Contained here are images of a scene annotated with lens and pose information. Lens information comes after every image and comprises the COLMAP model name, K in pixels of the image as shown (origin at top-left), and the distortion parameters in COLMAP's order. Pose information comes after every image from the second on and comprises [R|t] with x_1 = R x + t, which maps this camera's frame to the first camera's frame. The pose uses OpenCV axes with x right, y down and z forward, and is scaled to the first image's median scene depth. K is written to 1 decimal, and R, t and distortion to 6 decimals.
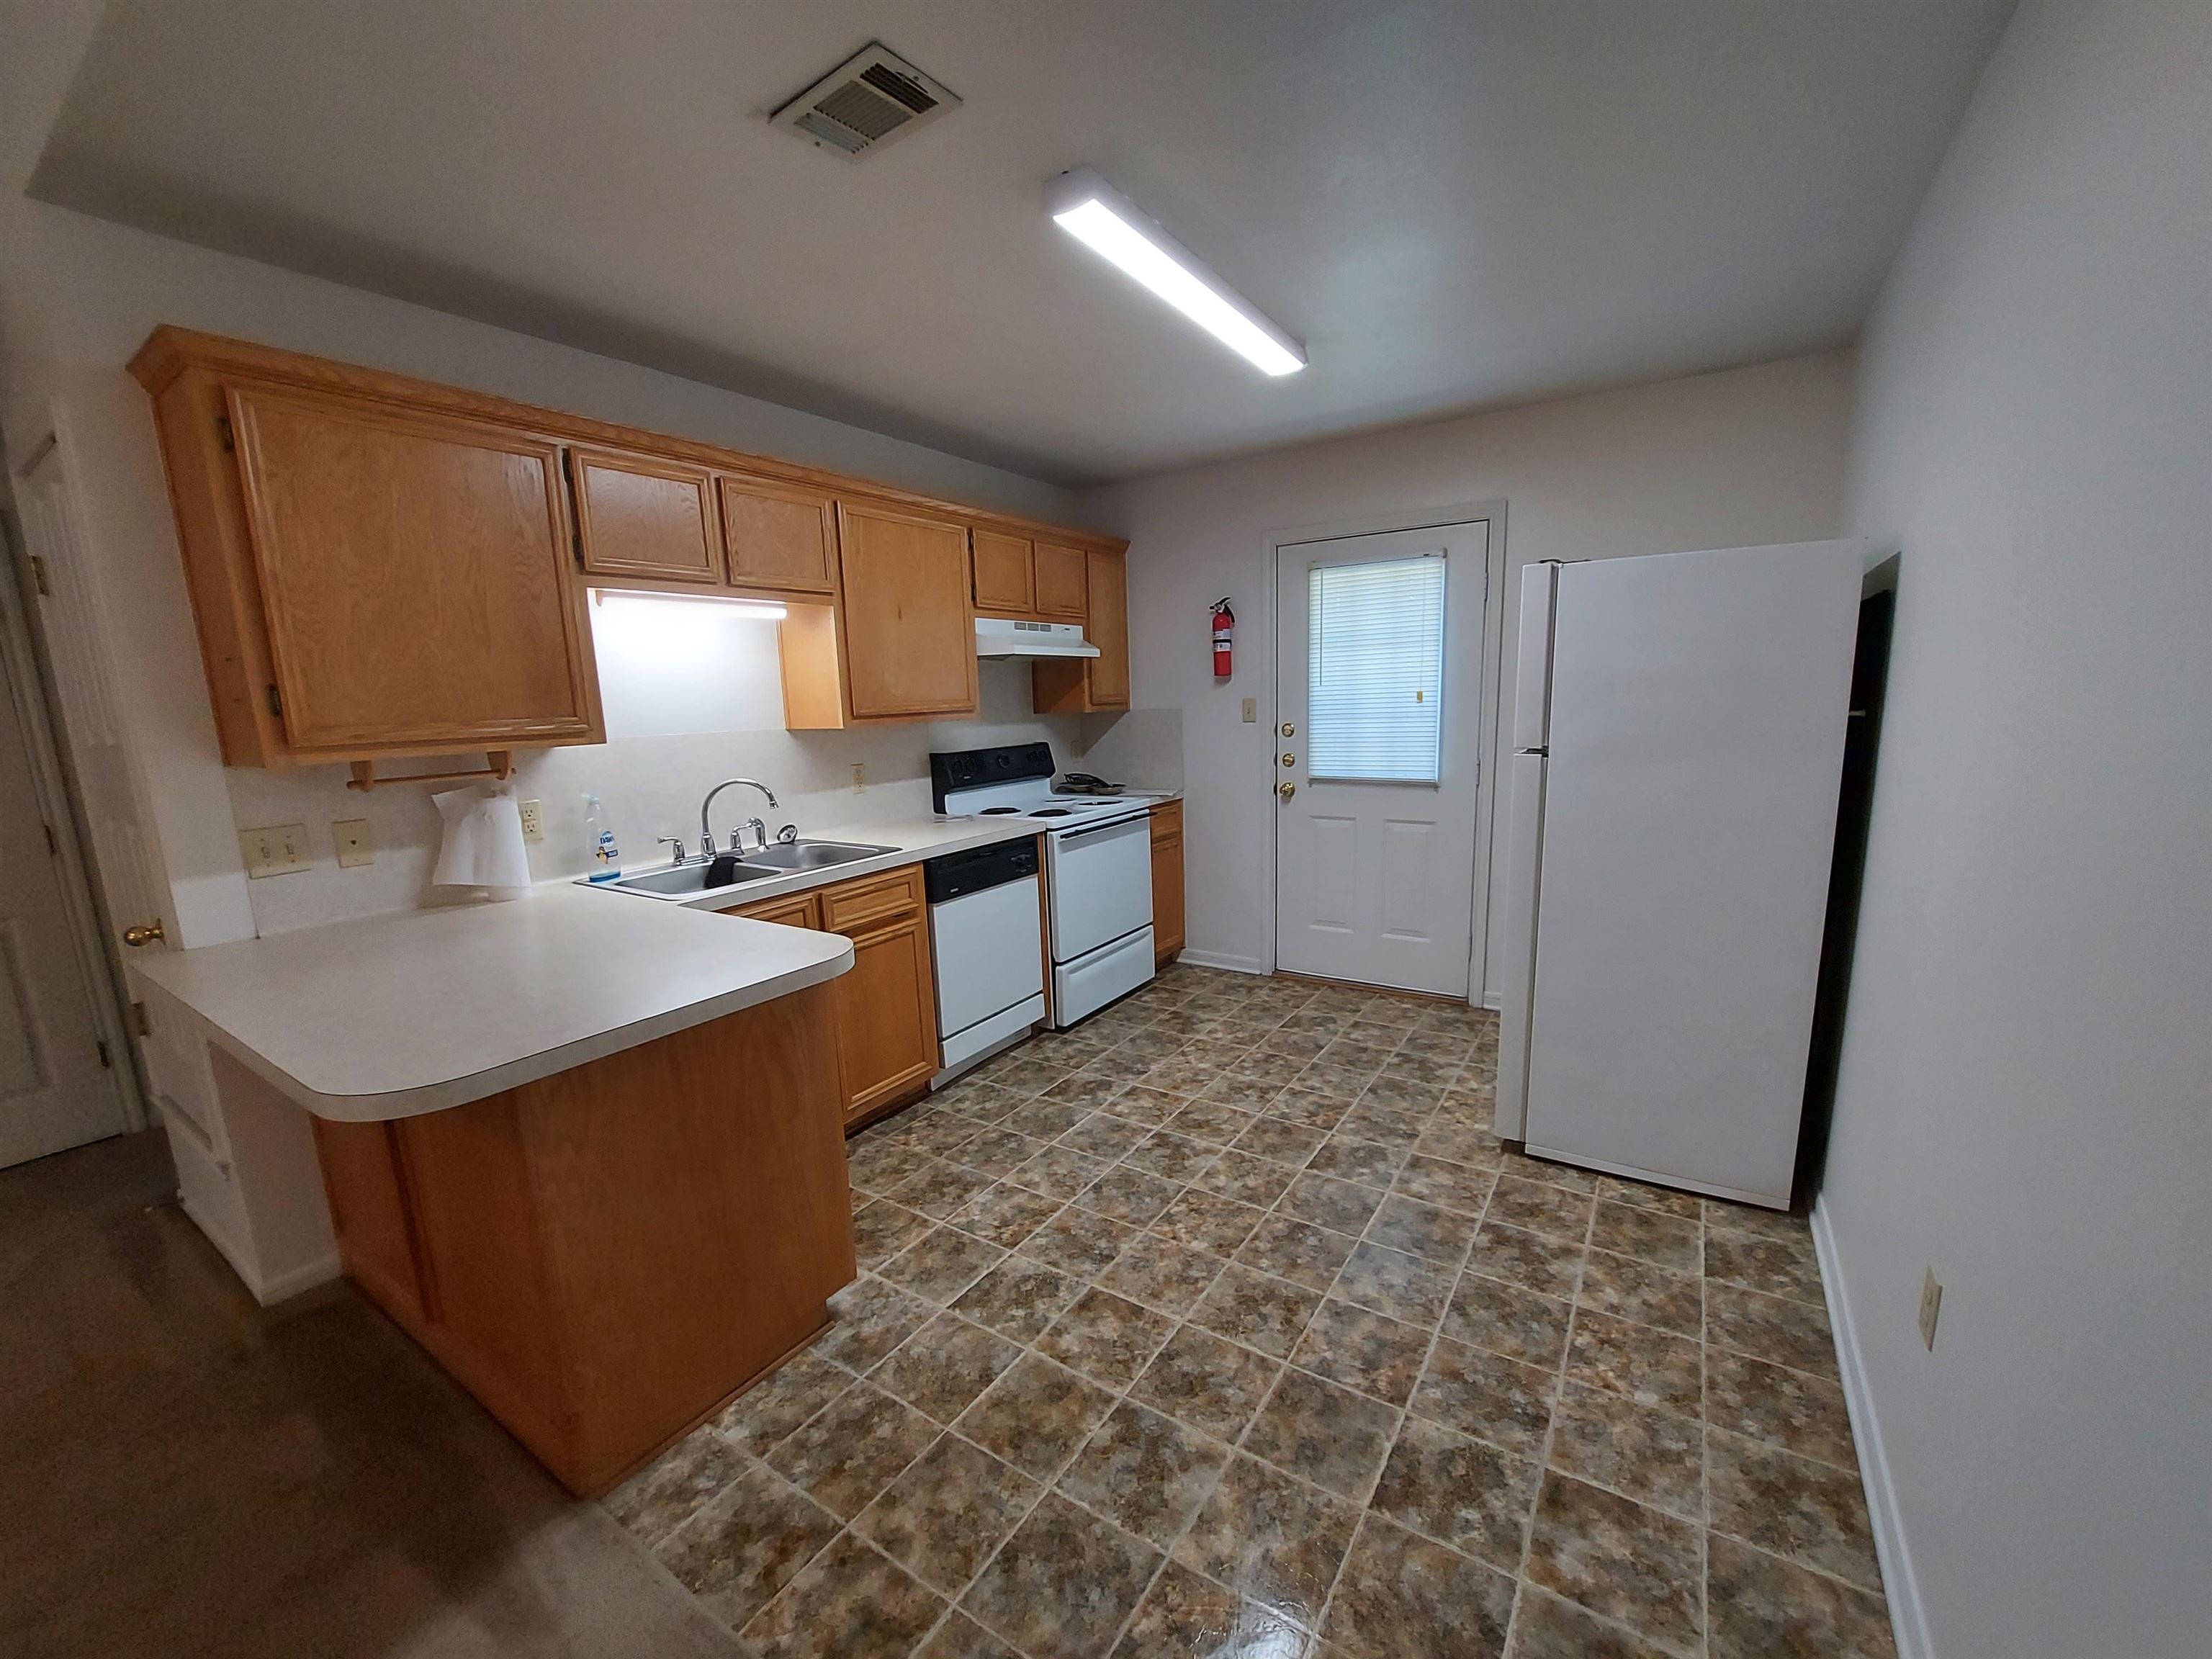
lens RADIAL K [[879.3, 0, 1109.0], [0, 879.3, 853.0], [0, 0, 1]] dist [-0.021893, 0.000091]
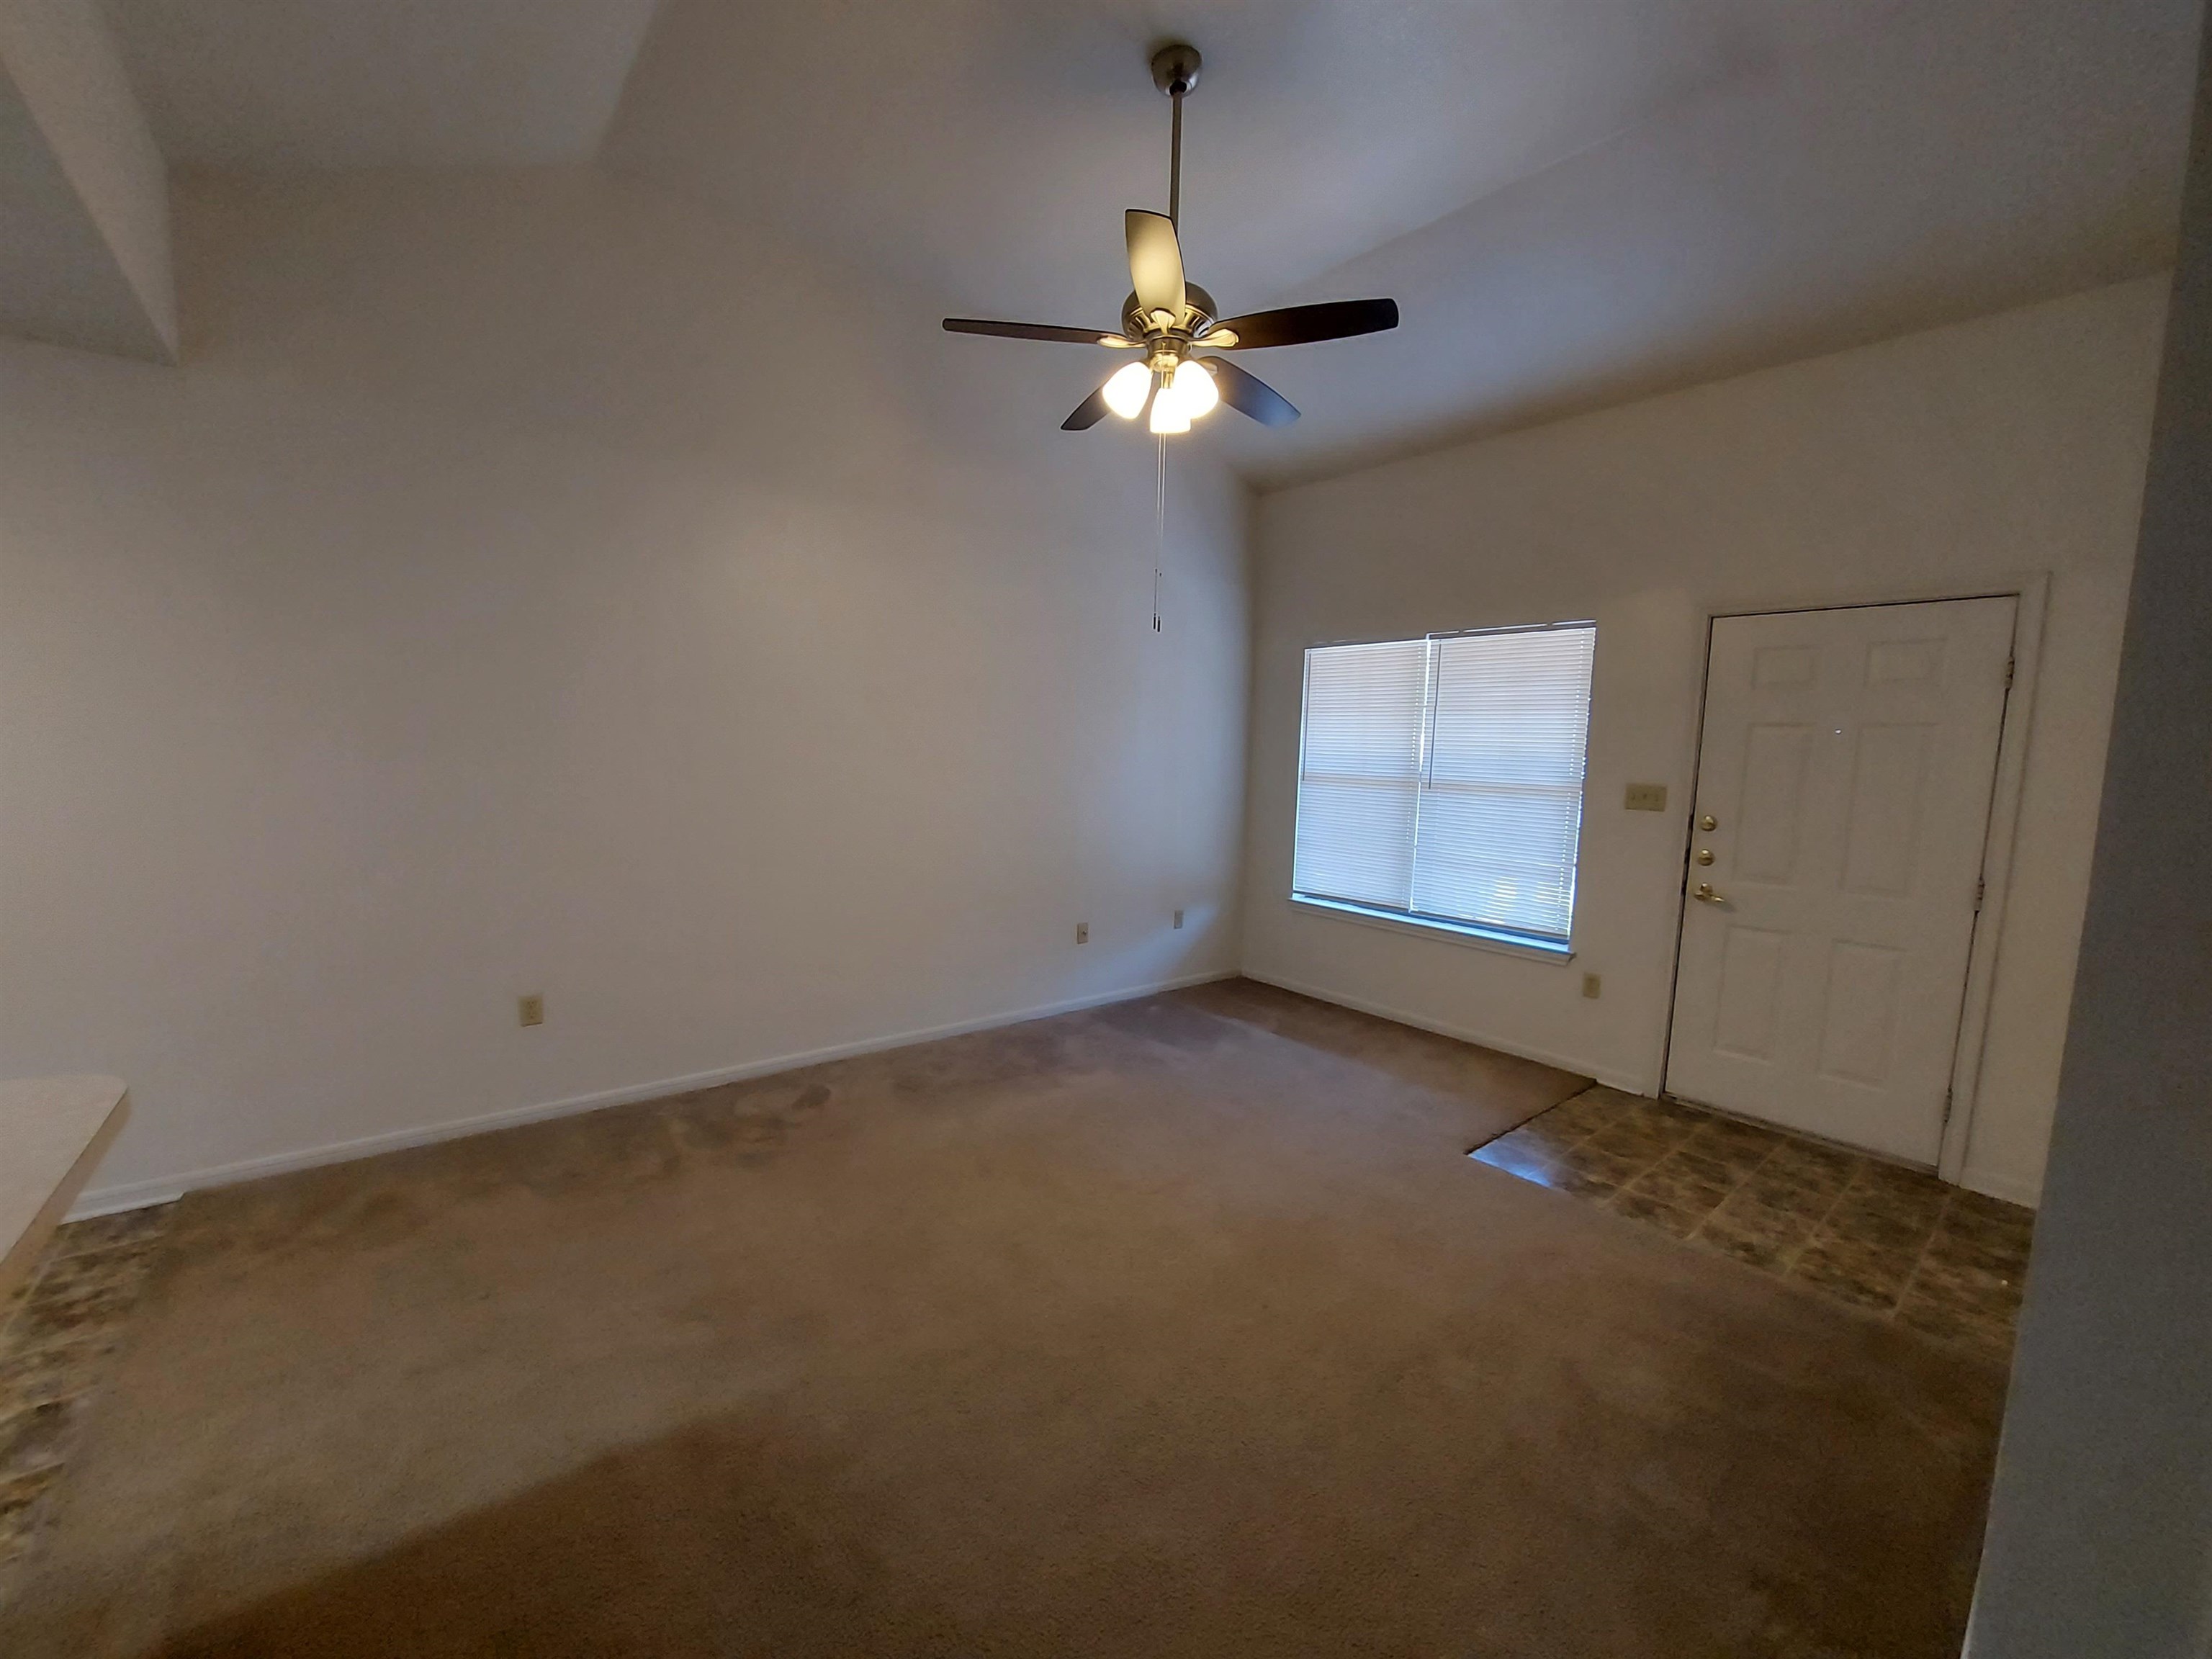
lens RADIAL K [[879.3, 0, 1105.4], [0, 879.3, 837.5], [0, 0, 1]] dist [-0.021893, 0.000091]
pose [[-0.283416, 0.140686, -0.948621, 0.925028], [-0.176745, 0.964573, 0.195858, -0.150222], [0.942569, 0.223173, -0.248510, 0.453344]]
